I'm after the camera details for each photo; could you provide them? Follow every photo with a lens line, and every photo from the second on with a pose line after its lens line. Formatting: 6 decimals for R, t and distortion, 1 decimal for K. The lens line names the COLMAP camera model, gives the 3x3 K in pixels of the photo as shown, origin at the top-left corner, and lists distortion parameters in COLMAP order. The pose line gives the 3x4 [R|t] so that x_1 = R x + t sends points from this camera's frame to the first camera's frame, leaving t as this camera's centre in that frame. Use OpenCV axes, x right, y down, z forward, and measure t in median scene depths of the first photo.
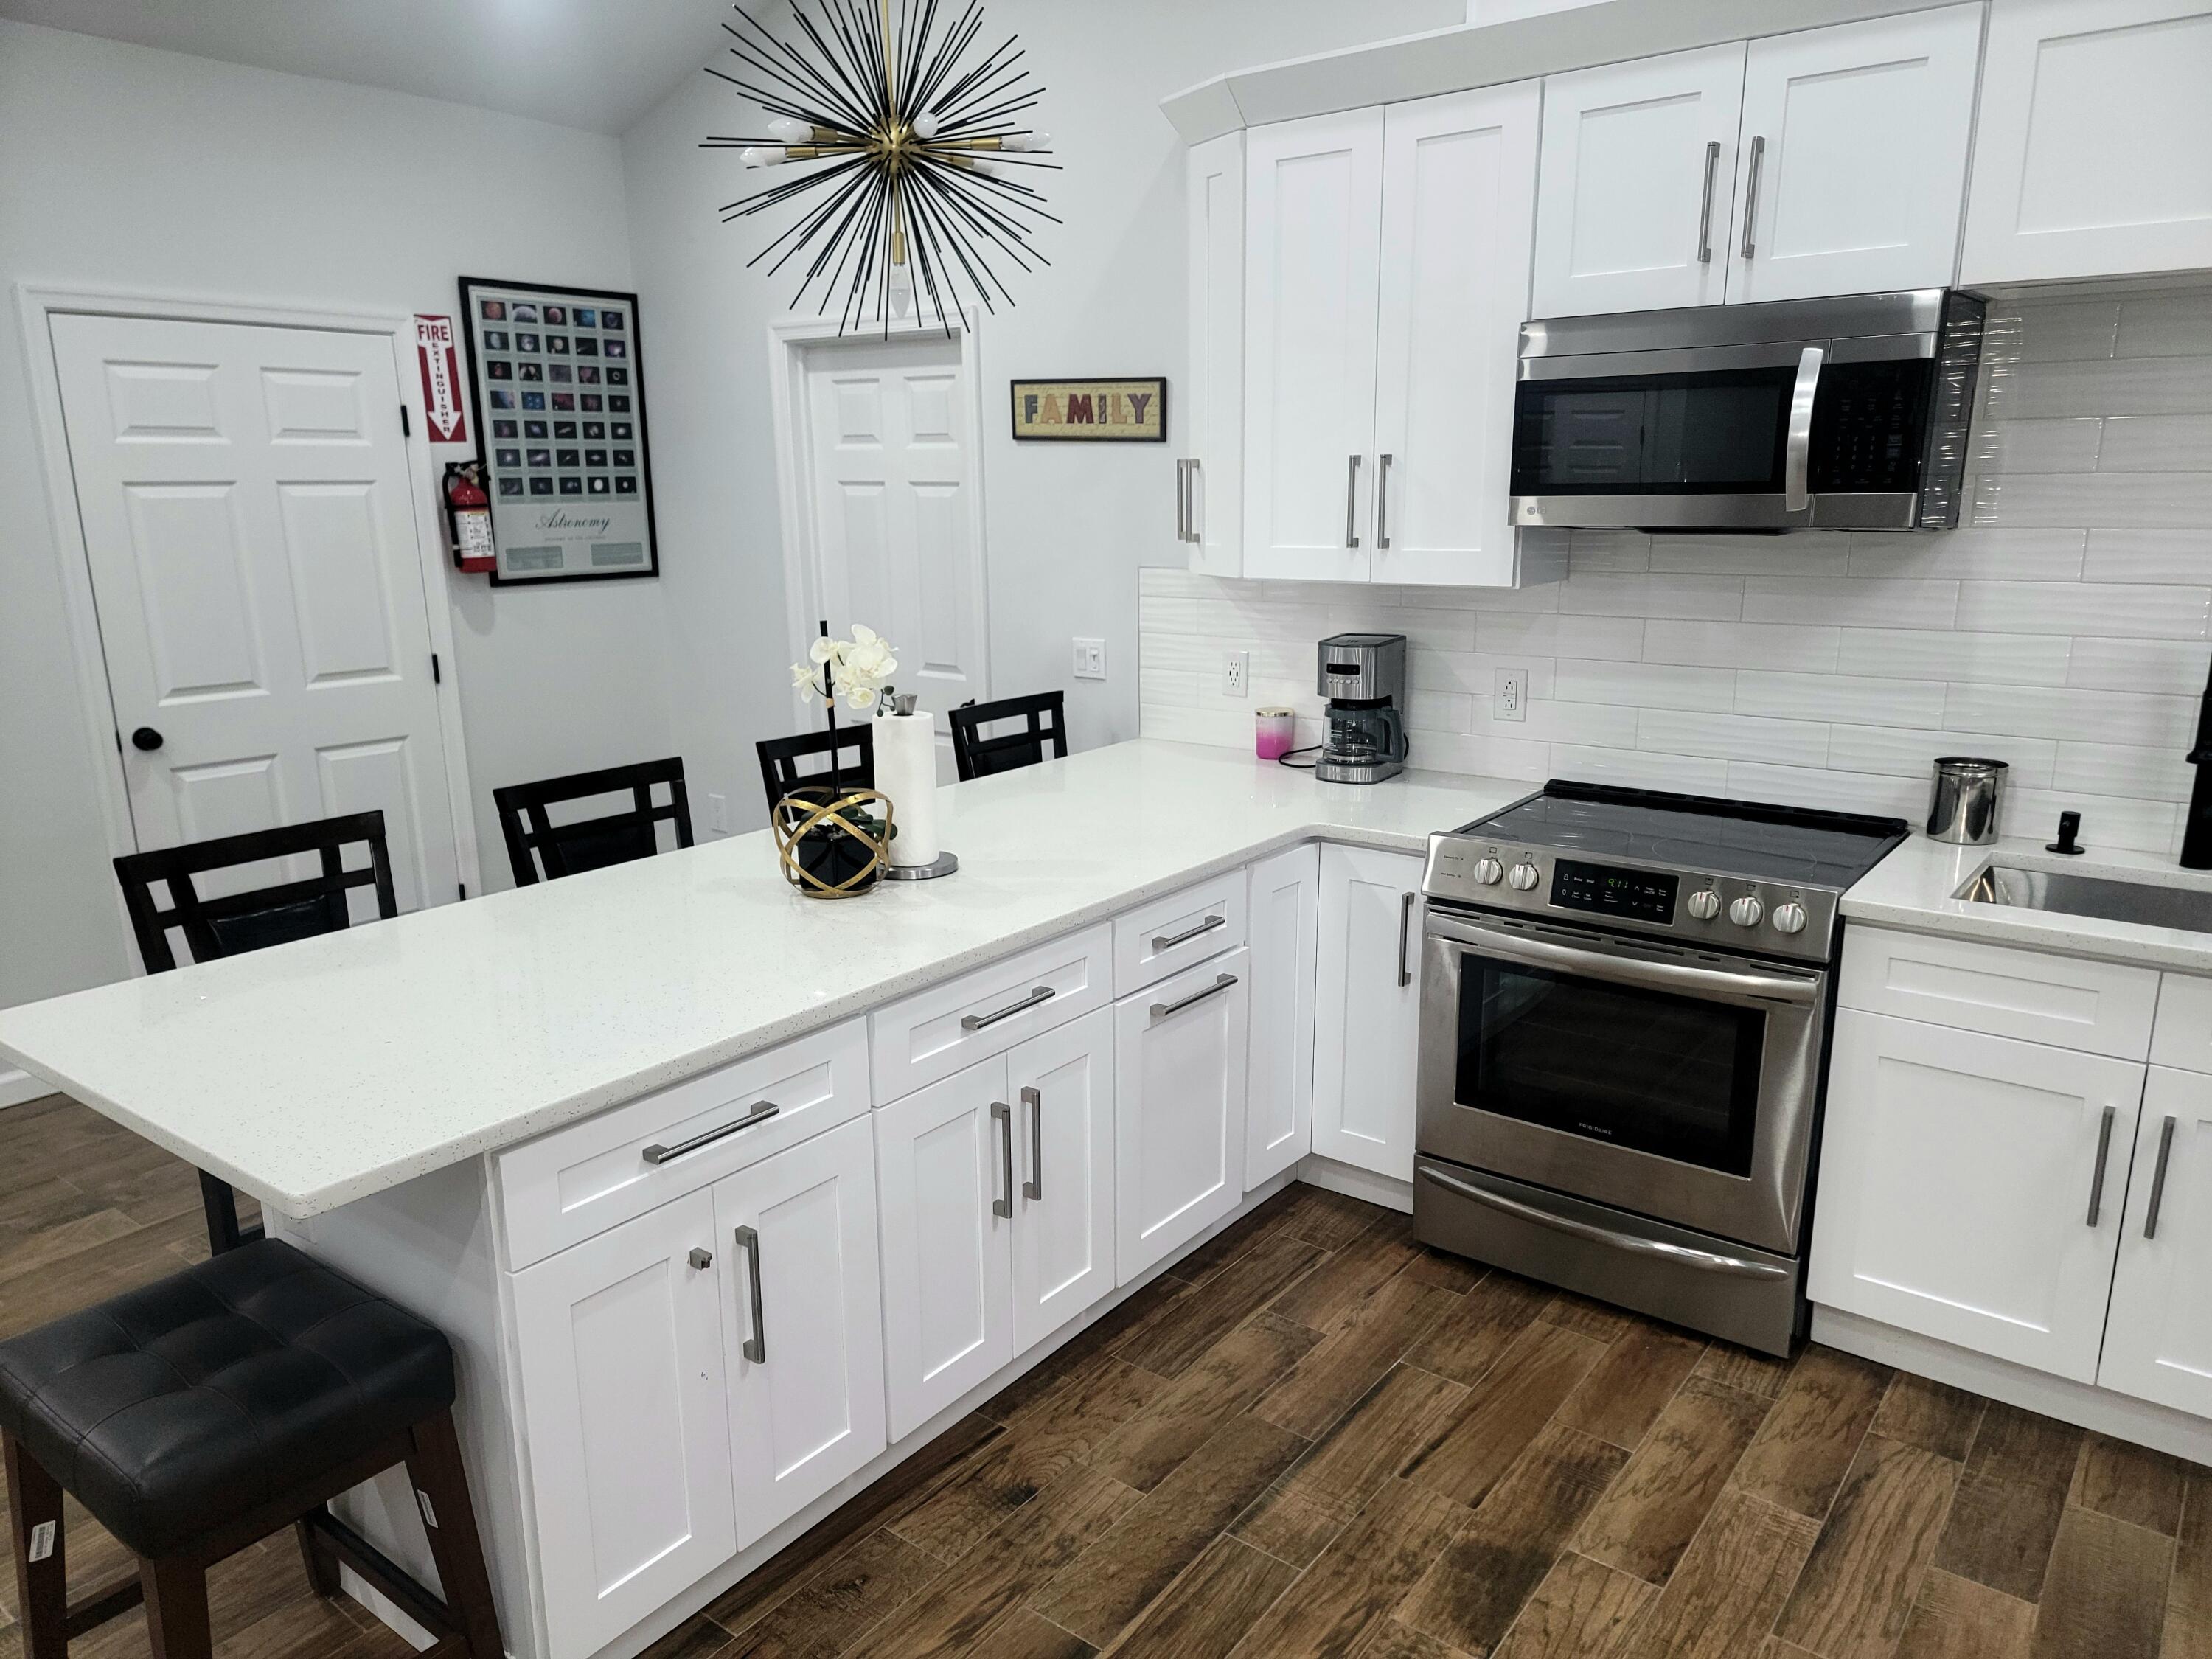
lens RADIAL K [[1570.1, 0, 1129.0], [0, 1570.1, 842.6], [0, 0, 1]] dist [0.074565, -0.051980]
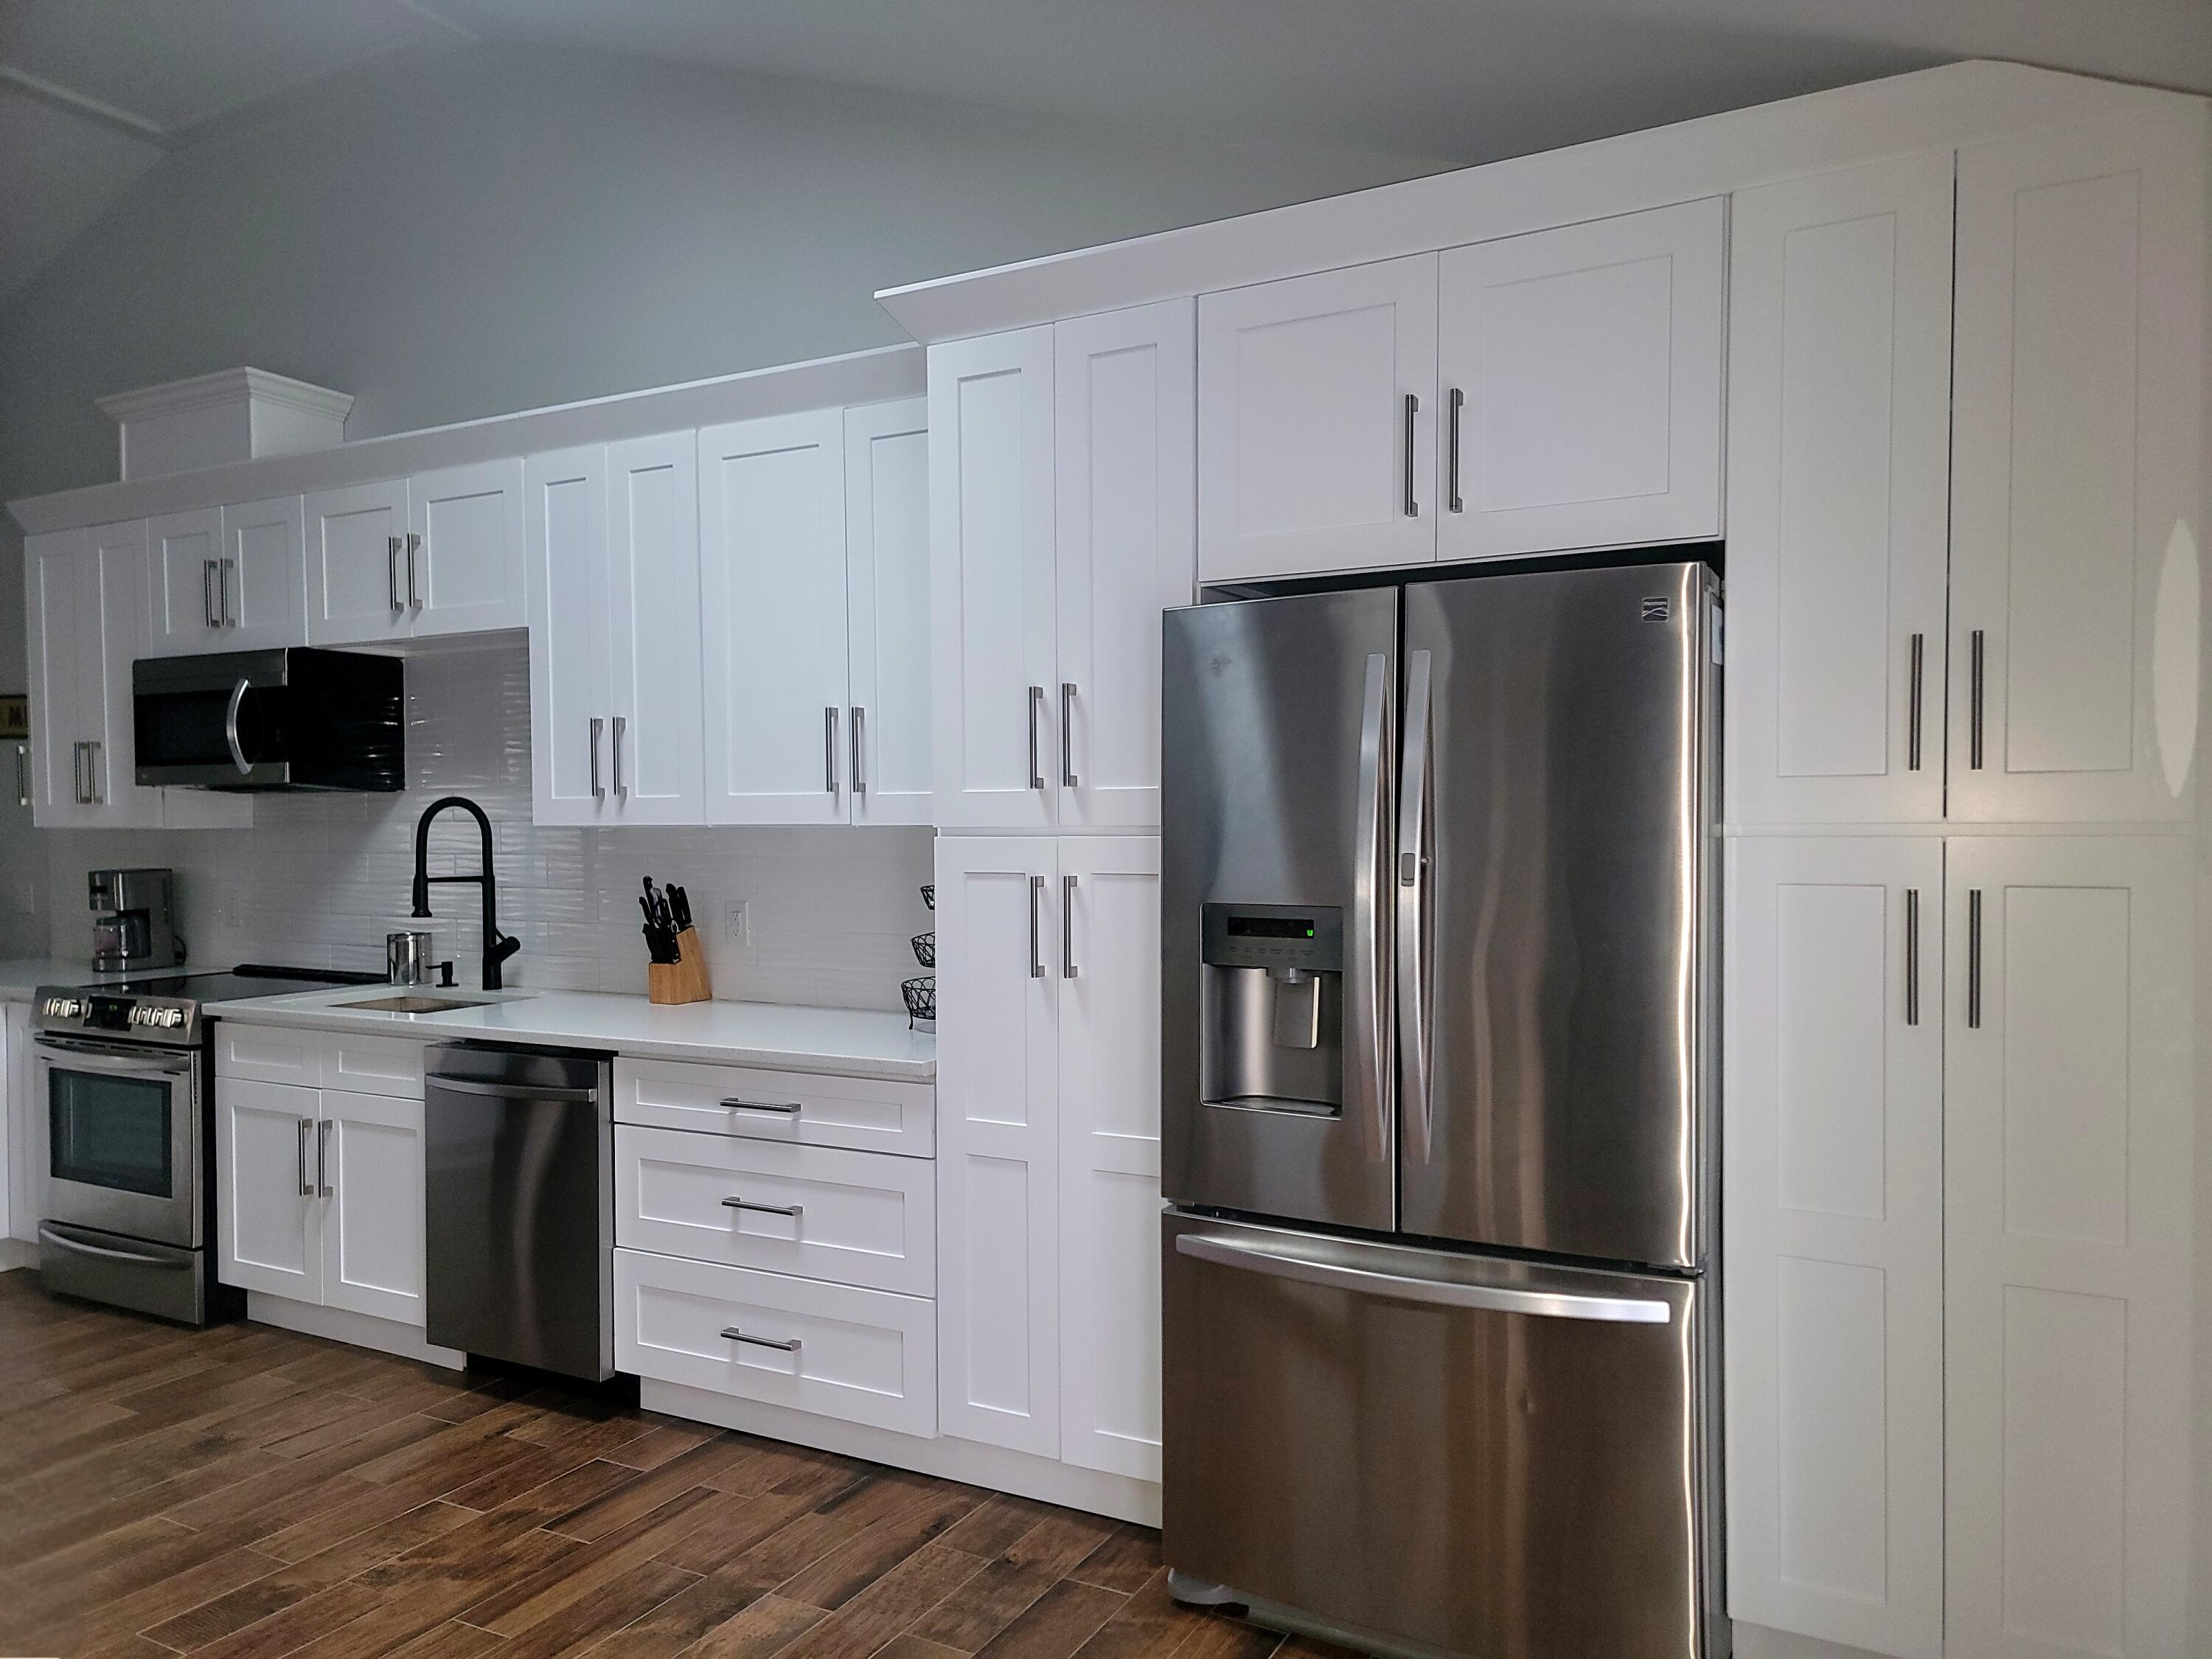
lens RADIAL K [[1570.1, 0, 1114.4], [0, 1570.1, 841.5], [0, 0, 1]] dist [0.074565, -0.051980]
pose [[0.988476, 0.003748, 0.151328, 0.878347], [0.028752, 0.976846, -0.212004, 0.191222], [-0.148619, 0.213912, 0.965481, -0.574284]]
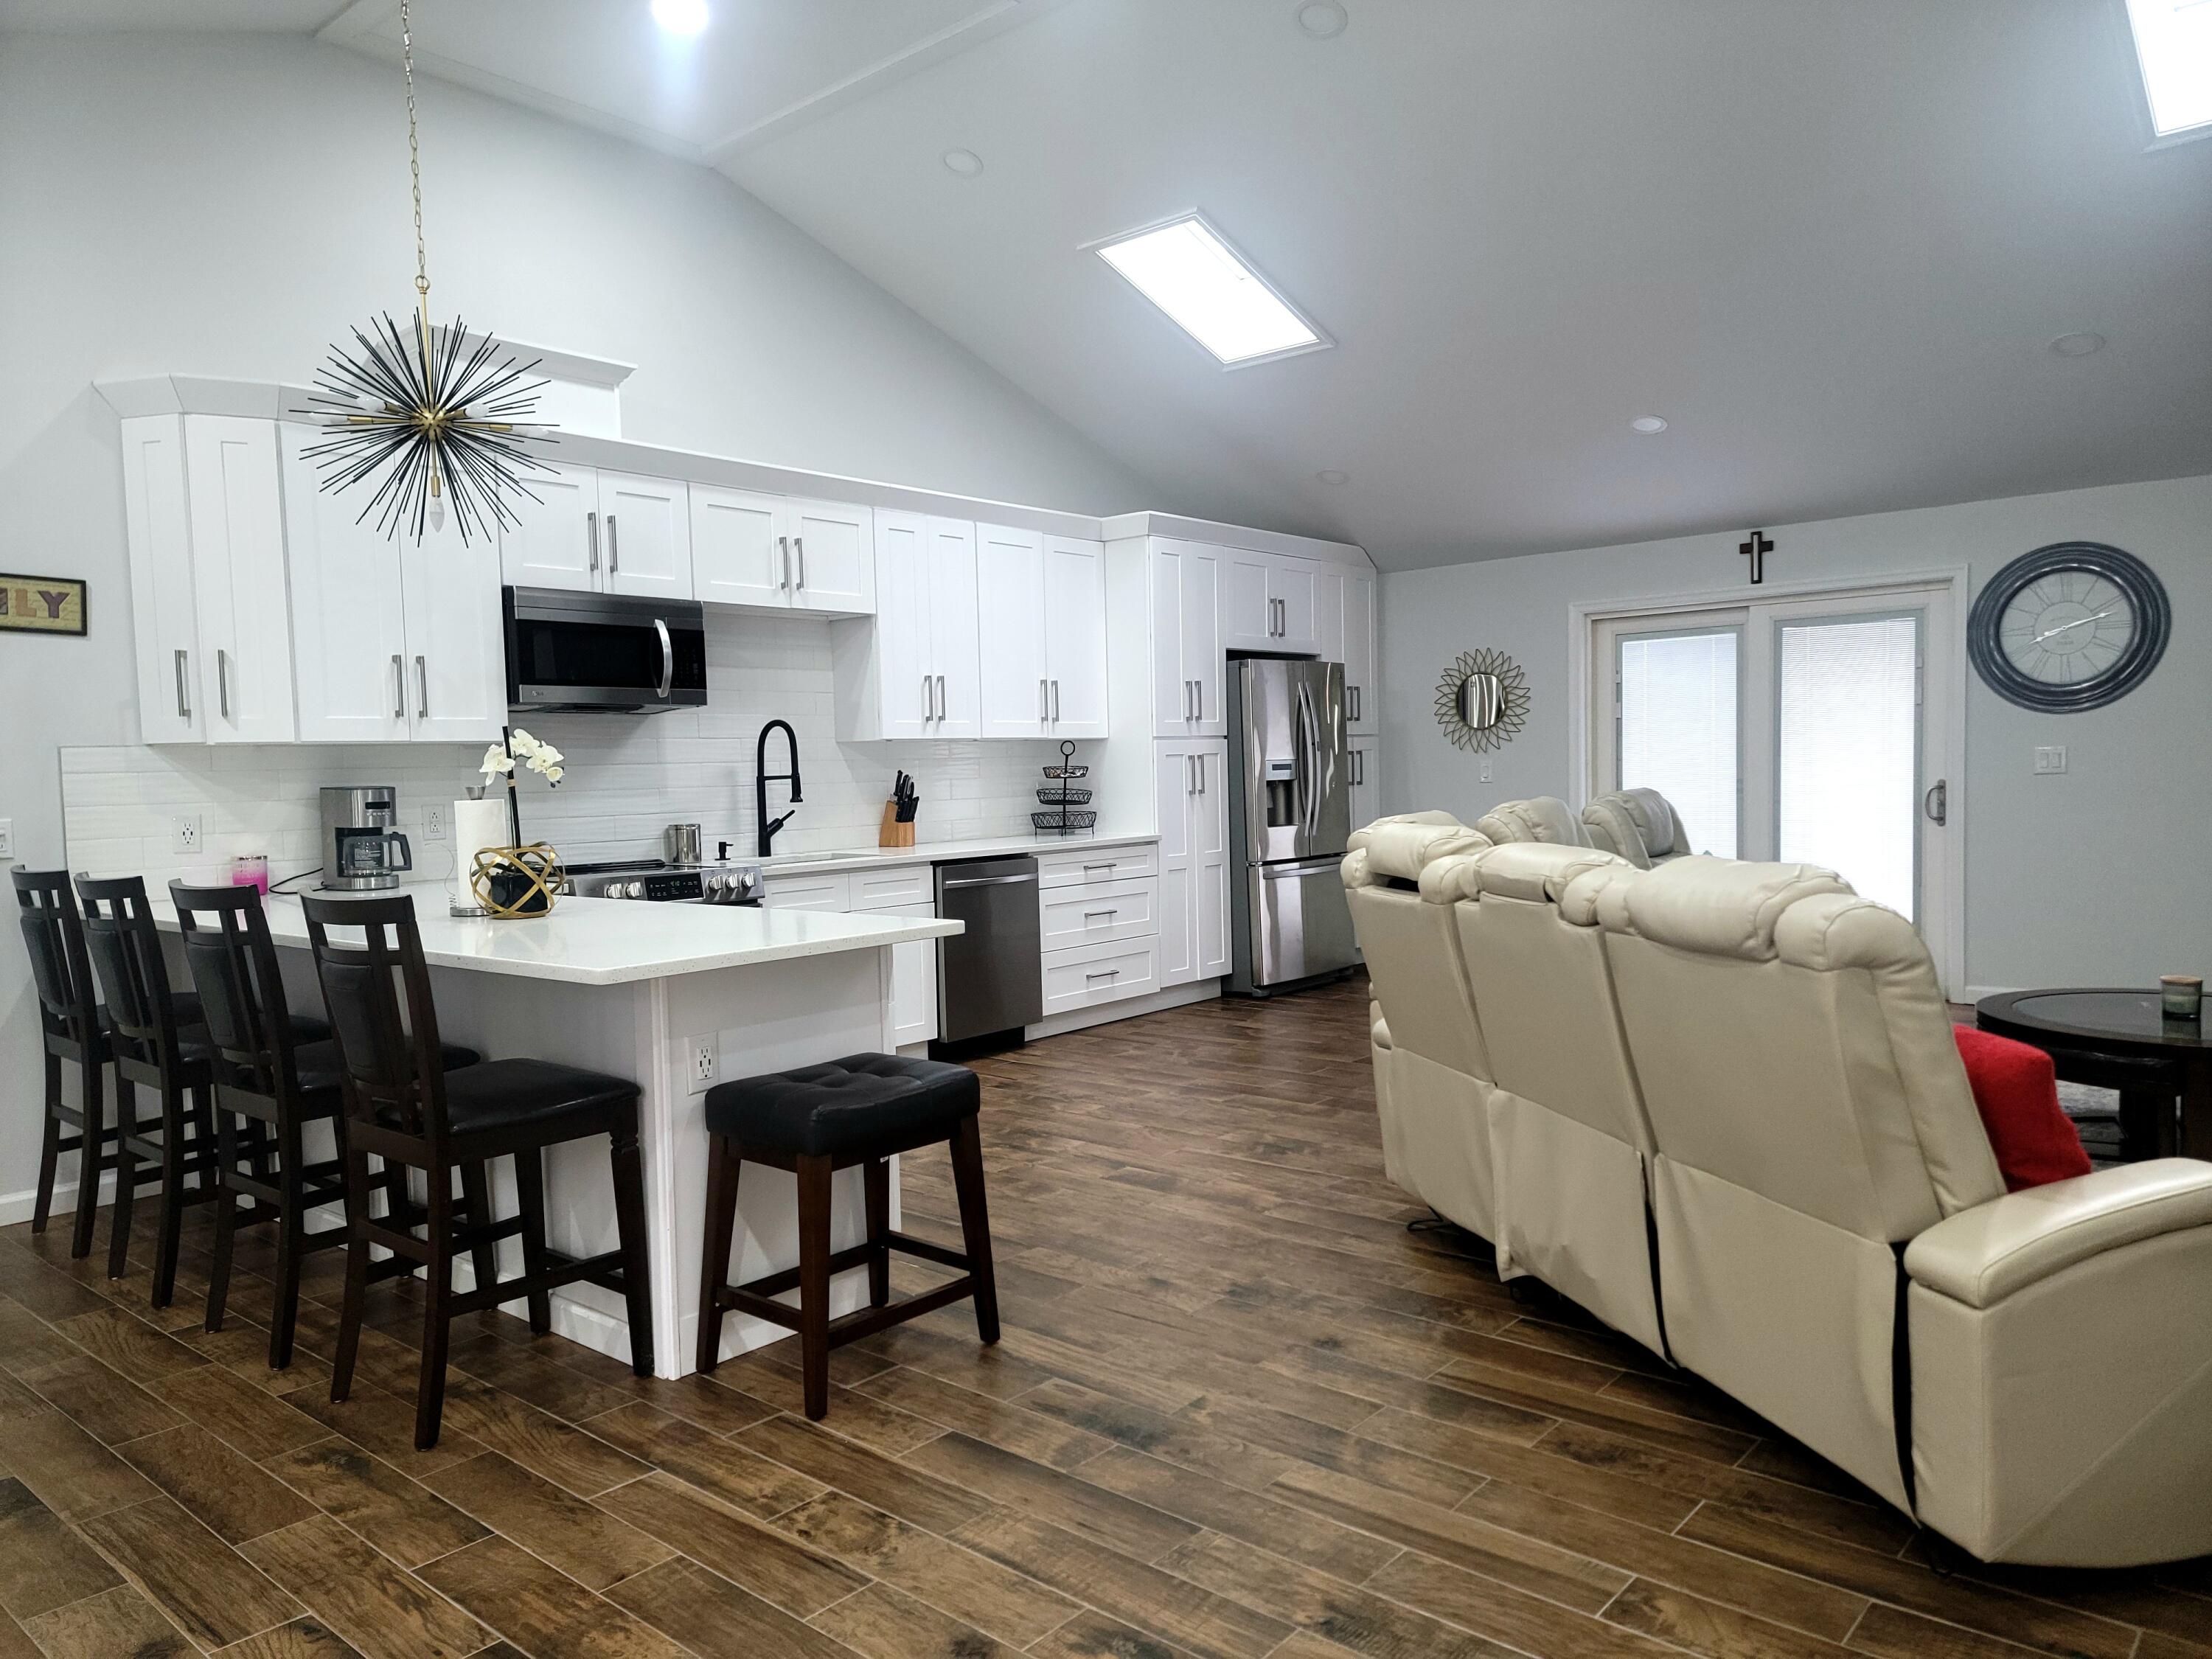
lens RADIAL K [[1570.1, 0, 1106.4], [0, 1570.1, 858.3], [0, 0, 1]] dist [0.074565, -0.051980]
pose [[0.034110, -0.043085, 0.998489, -1.322207], [0.259871, 0.965087, 0.032766, 0.058966], [-0.965041, 0.258360, 0.044116, 0.352420]]
